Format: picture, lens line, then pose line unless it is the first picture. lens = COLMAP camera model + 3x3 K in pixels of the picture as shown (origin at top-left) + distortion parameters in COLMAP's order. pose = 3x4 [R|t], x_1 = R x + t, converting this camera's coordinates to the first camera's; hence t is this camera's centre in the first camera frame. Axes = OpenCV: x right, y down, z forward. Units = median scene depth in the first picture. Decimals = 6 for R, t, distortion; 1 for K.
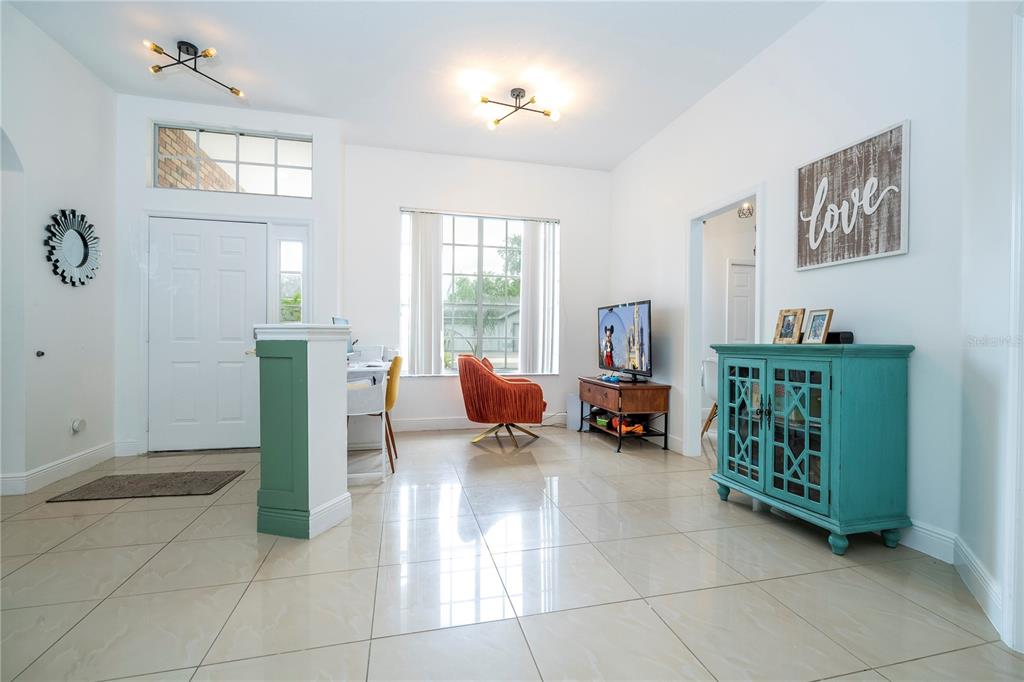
lens RADIAL K [[465.9, 0, 513.2], [0, 465.9, 341.1], [0, 0, 1]] dist [-0.001145, -0.000498]
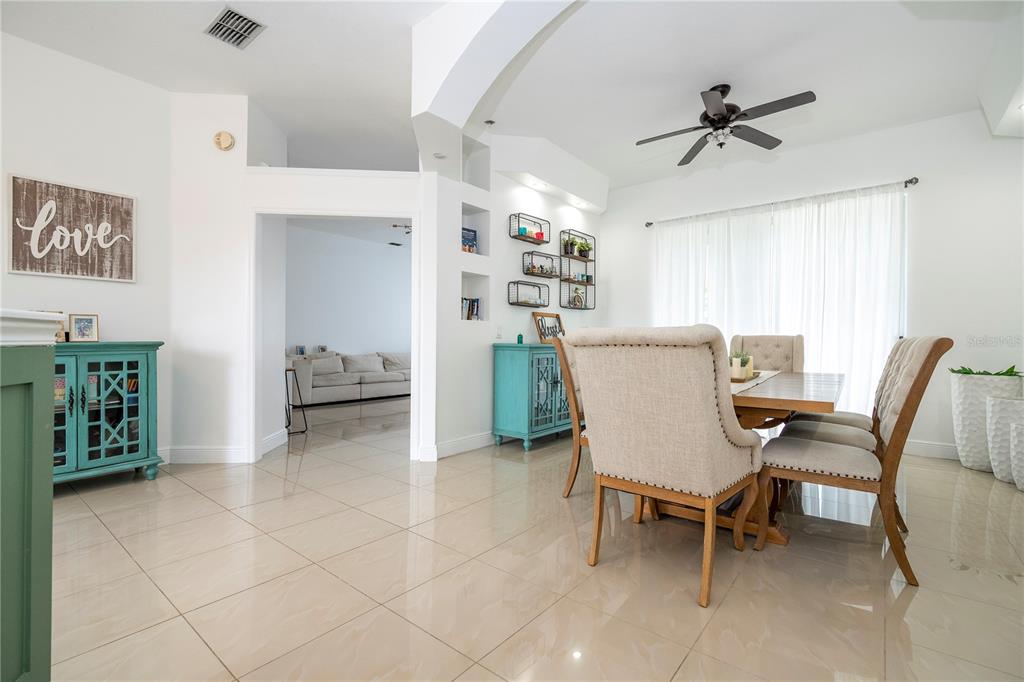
lens RADIAL K [[465.9, 0, 511.3], [0, 465.9, 343.2], [0, 0, 1]] dist [-0.001145, -0.000498]
pose [[-0.603990, -0.016515, 0.796821, -1.072231], [-0.005865, 0.999850, 0.016278, -0.017446], [-0.796971, 0.005158, -0.603996, 0.862193]]
